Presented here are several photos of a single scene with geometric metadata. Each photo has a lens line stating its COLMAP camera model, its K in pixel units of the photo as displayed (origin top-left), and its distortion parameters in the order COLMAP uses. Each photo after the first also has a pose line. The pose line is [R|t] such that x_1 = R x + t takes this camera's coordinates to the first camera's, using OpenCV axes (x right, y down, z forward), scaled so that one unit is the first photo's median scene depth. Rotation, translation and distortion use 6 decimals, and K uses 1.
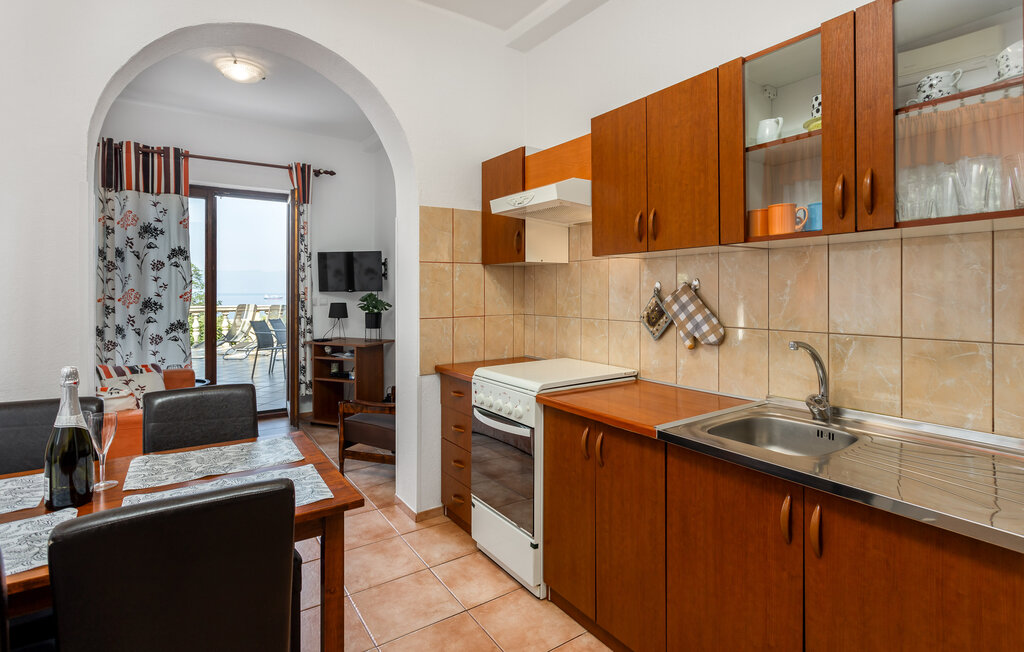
lens RADIAL K [[496.7, 0, 505.8], [0, 496.7, 297.2], [0, 0, 1]] dist [0.003464, -0.000163]
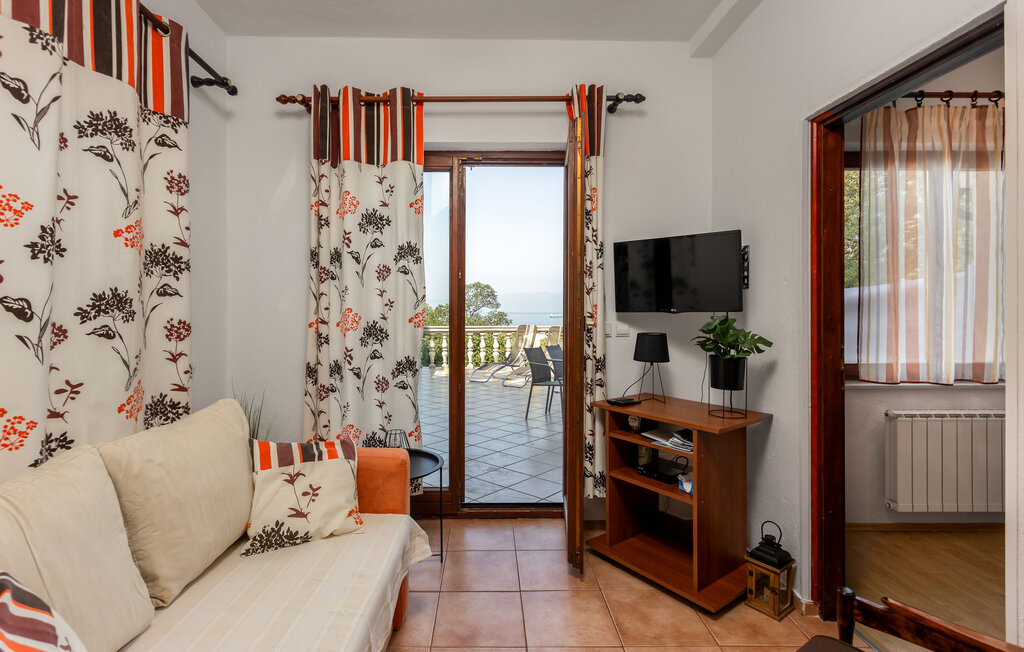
lens RADIAL K [[496.7, 0, 505.8], [0, 496.7, 297.2], [0, 0, 1]] dist [0.003464, -0.000163]
pose [[0.856822, -0.013254, -0.515442, -0.202632], [-0.006565, 0.999308, -0.036609, -0.007365], [0.515571, 0.034751, 0.856142, 0.476652]]
